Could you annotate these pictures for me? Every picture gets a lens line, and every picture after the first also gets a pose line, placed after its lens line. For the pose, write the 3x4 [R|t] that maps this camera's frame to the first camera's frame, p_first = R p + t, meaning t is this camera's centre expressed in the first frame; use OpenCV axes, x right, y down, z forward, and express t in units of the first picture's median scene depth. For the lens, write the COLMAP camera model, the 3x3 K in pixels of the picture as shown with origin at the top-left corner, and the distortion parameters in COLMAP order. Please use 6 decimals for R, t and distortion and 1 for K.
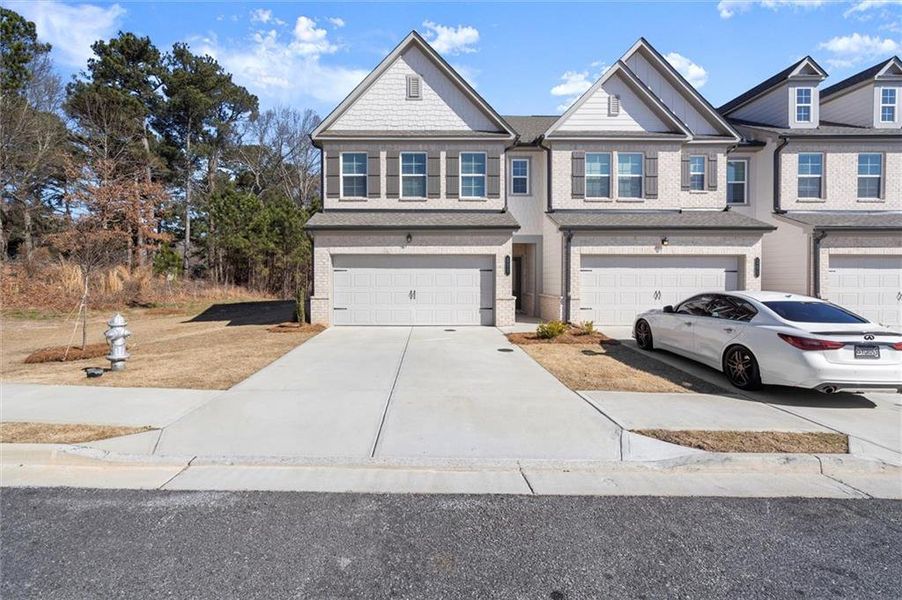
lens RADIAL K [[409.6, 0, 447.8], [0, 409.6, 290.0], [0, 0, 1]] dist [-0.003106, 0.000671]
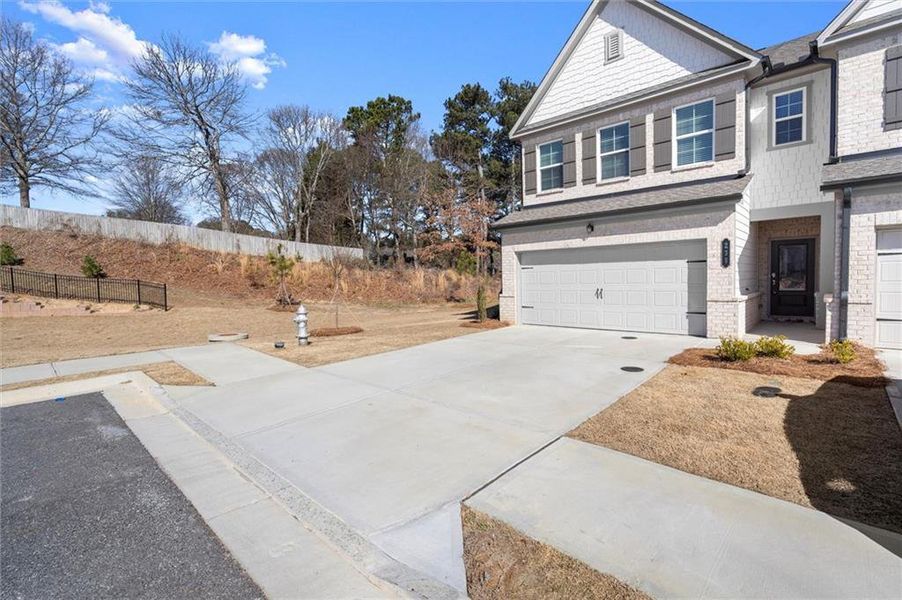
lens RADIAL K [[406.1, 0, 451.0], [0, 406.1, 300.0], [0, 0, 1]] dist [-0.000543, 0.000187]
pose [[0.736152, 0.019731, -0.676529, 0.244278], [0.000028, 0.999574, 0.029183, 0.000097], [0.676817, -0.021502, 0.735837, 0.150449]]
